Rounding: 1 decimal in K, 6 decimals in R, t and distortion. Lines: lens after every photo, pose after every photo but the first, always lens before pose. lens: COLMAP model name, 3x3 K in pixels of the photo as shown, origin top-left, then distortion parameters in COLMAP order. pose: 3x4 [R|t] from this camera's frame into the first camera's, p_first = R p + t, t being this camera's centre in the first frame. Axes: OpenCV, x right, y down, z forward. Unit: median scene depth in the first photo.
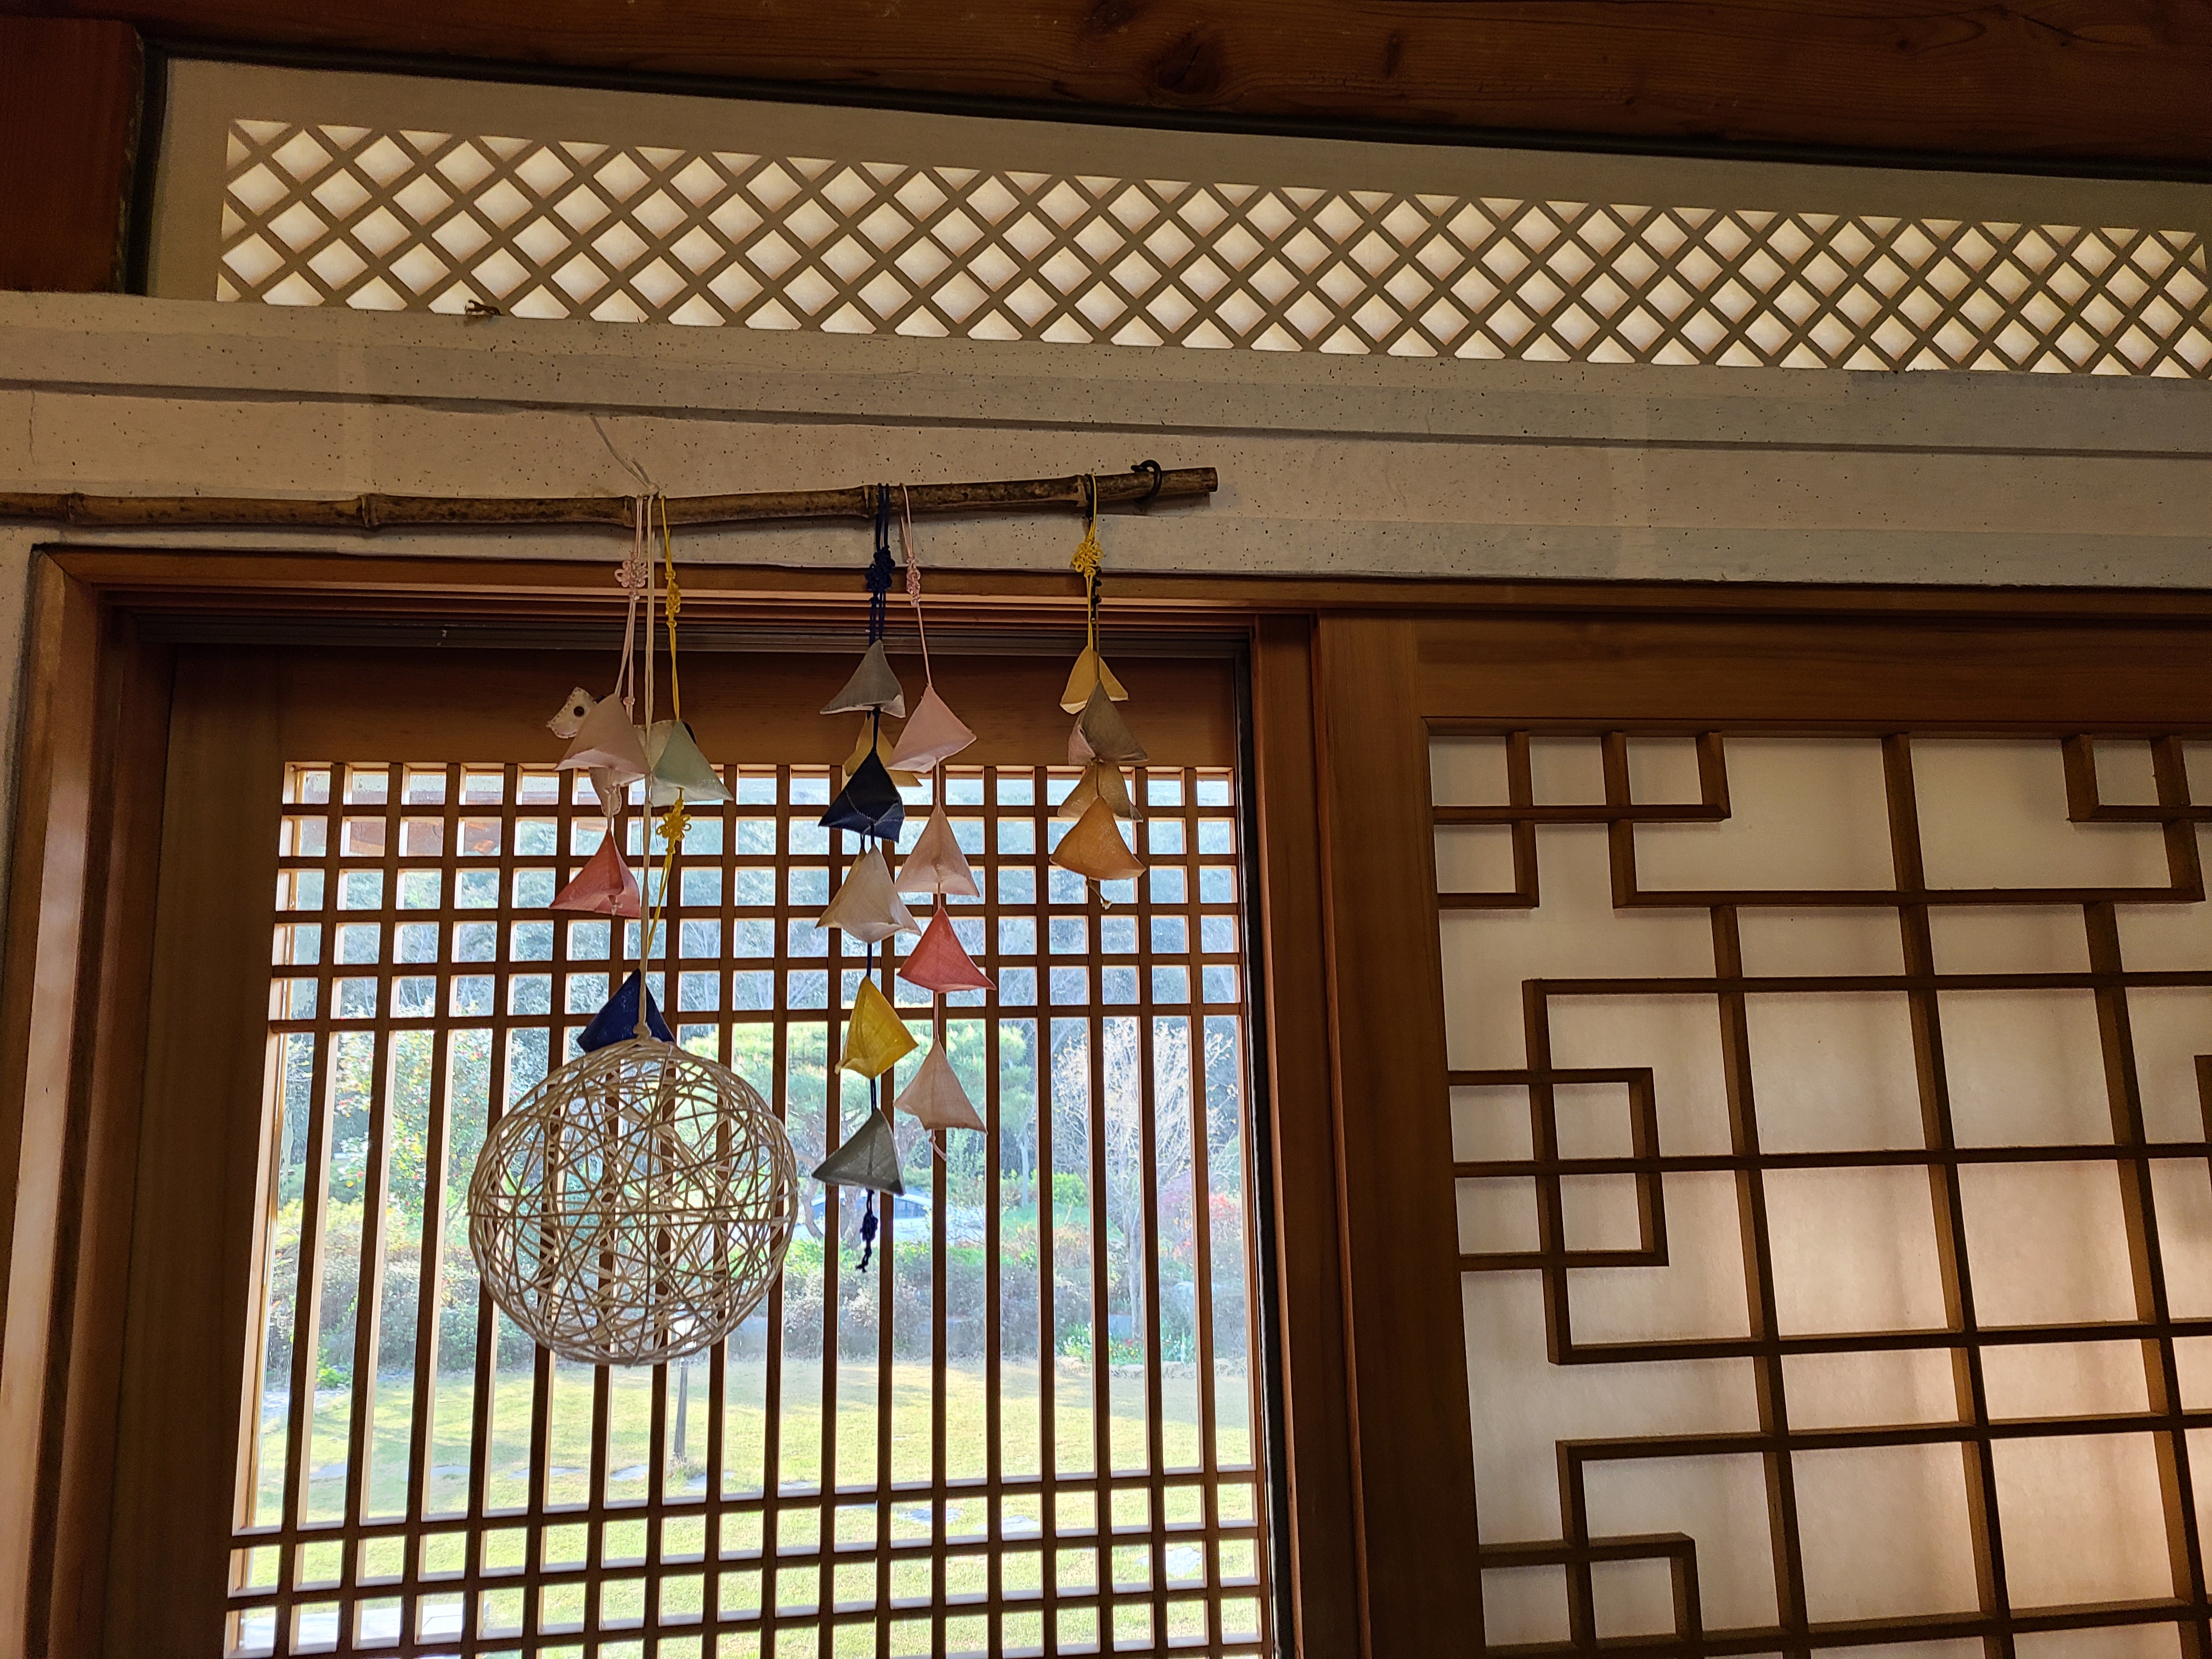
lens RADIAL K [[1659.6, 0, 1110.8], [0, 1659.6, 825.5], [0, 0, 1]] dist [0.059775, -0.046008]
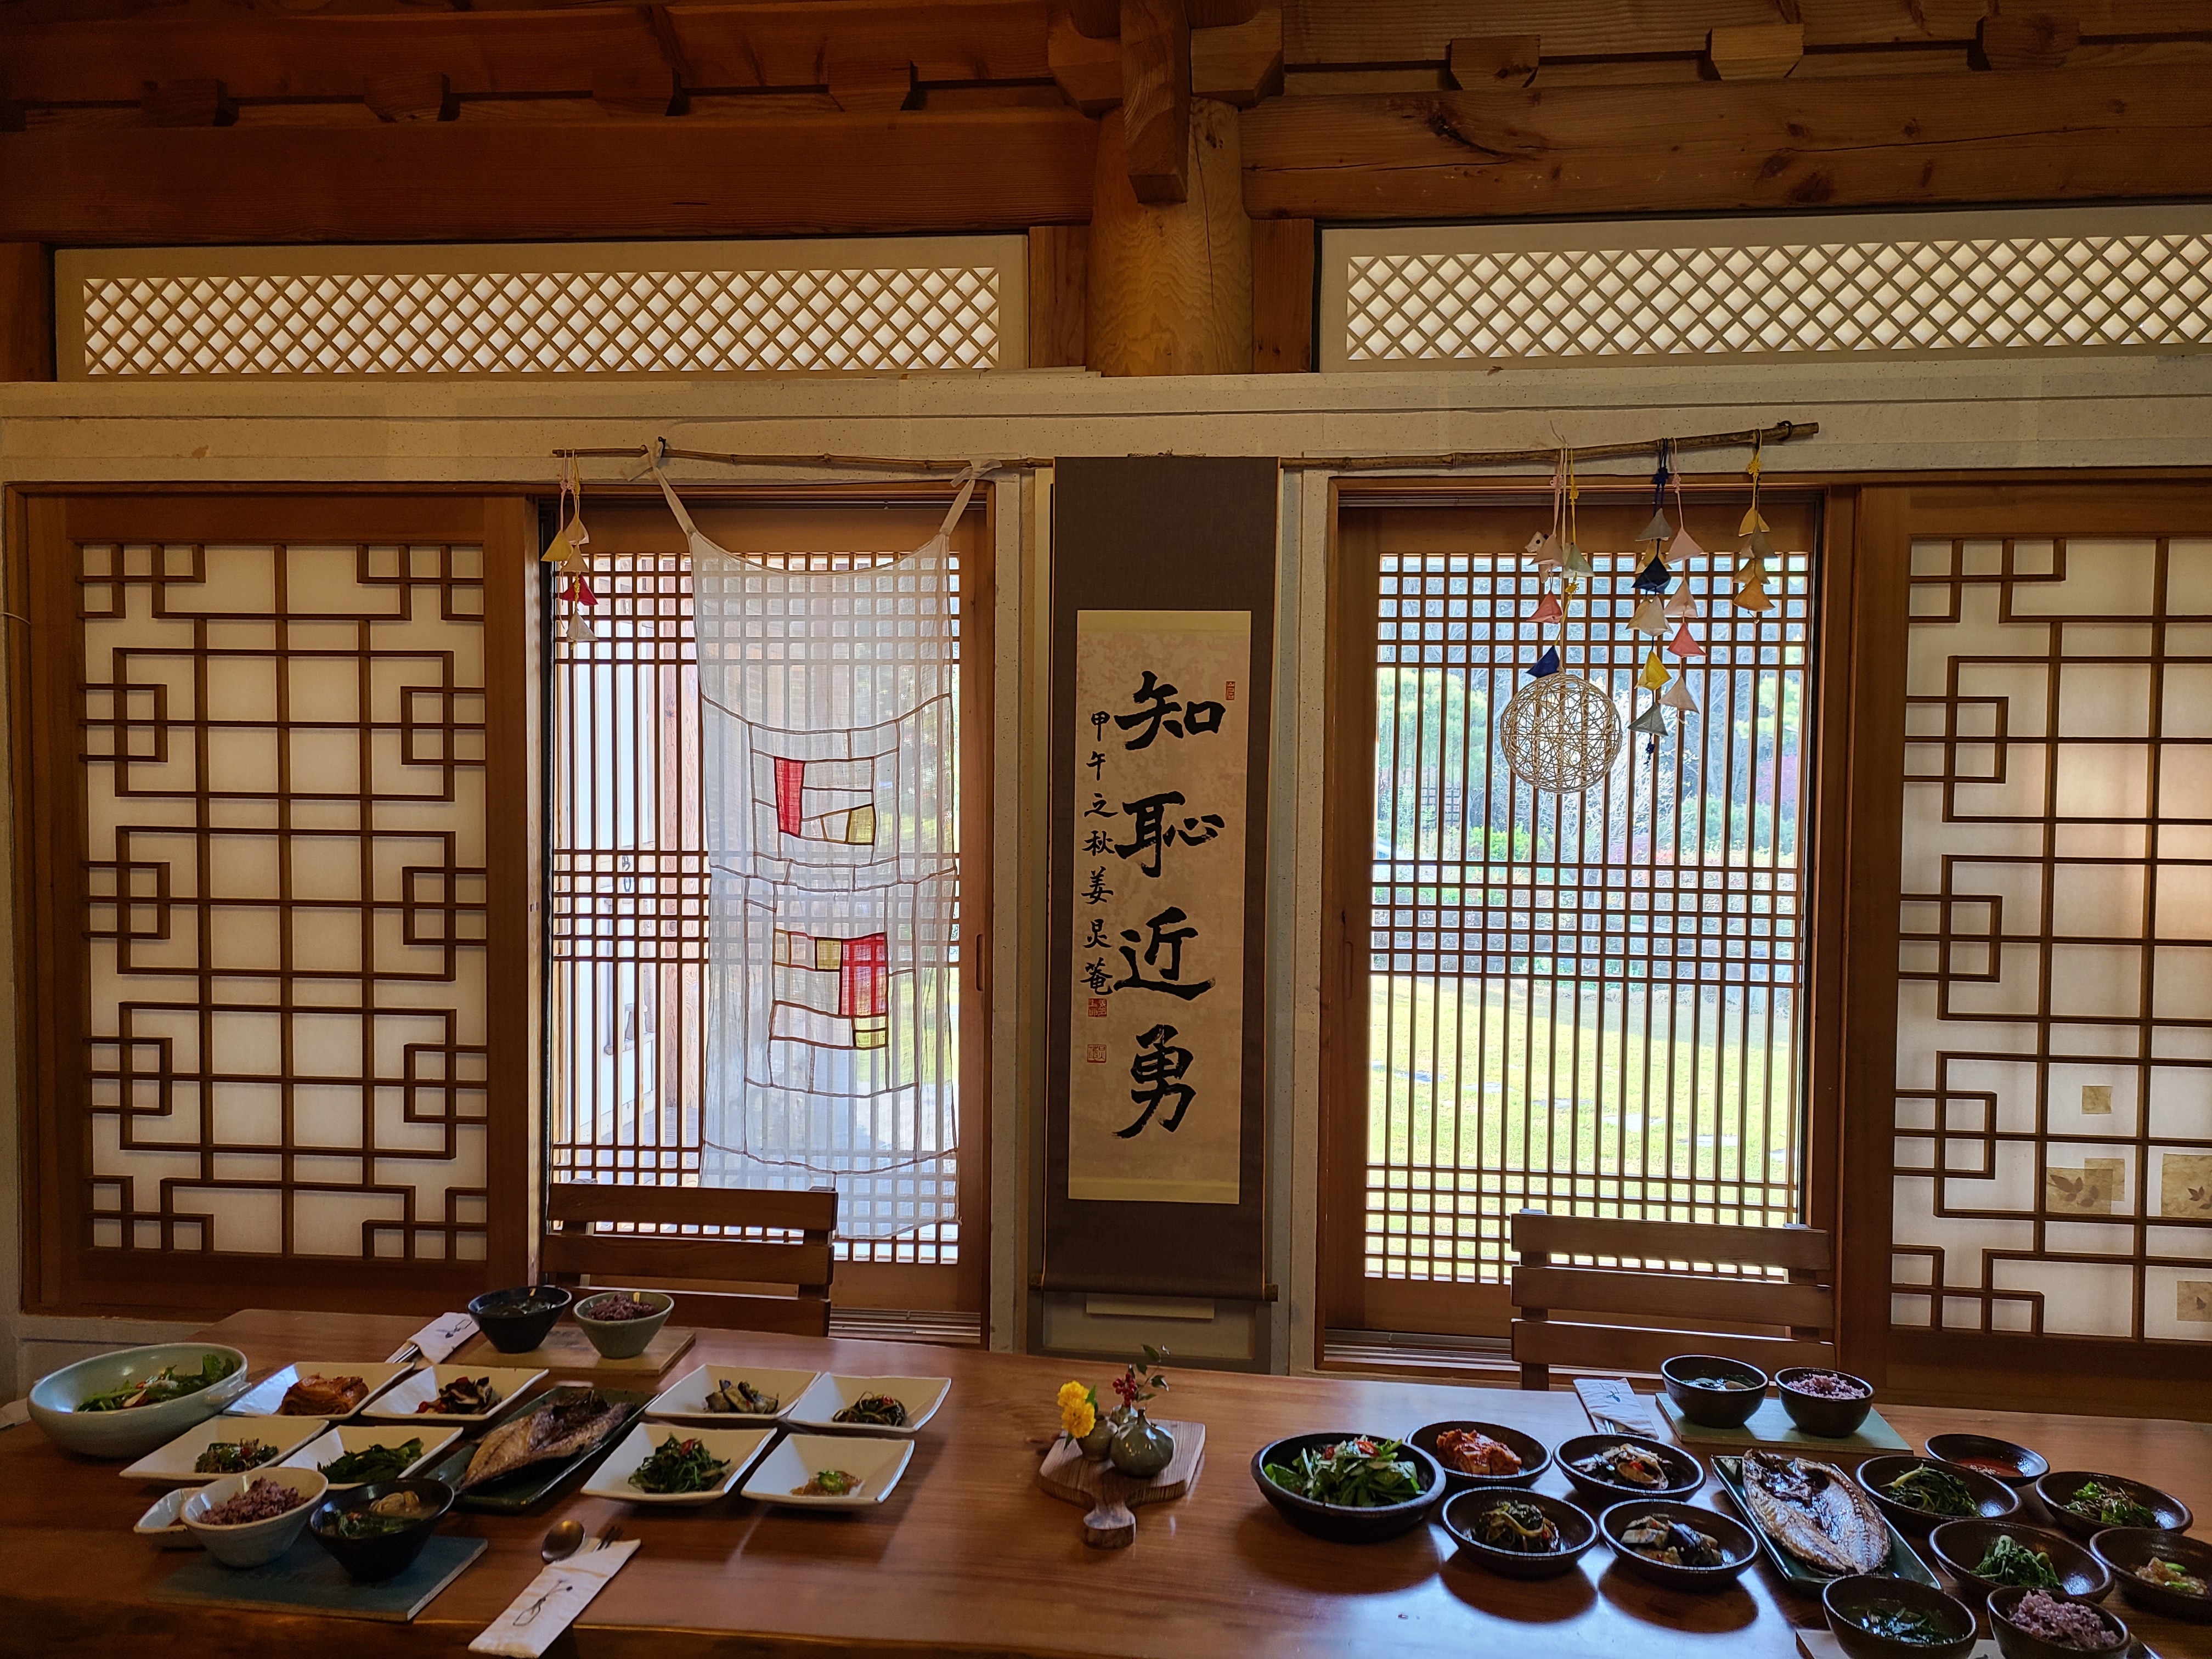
lens RADIAL K [[1659.6, 0, 1110.8], [0, 1659.6, 825.5], [0, 0, 1]] dist [0.059775, -0.046008]
pose [[0.968519, 0.046498, -0.244560, -0.266757], [0.003270, 0.979940, 0.199264, -0.131313], [0.248919, -0.193791, 0.948939, -1.403658]]
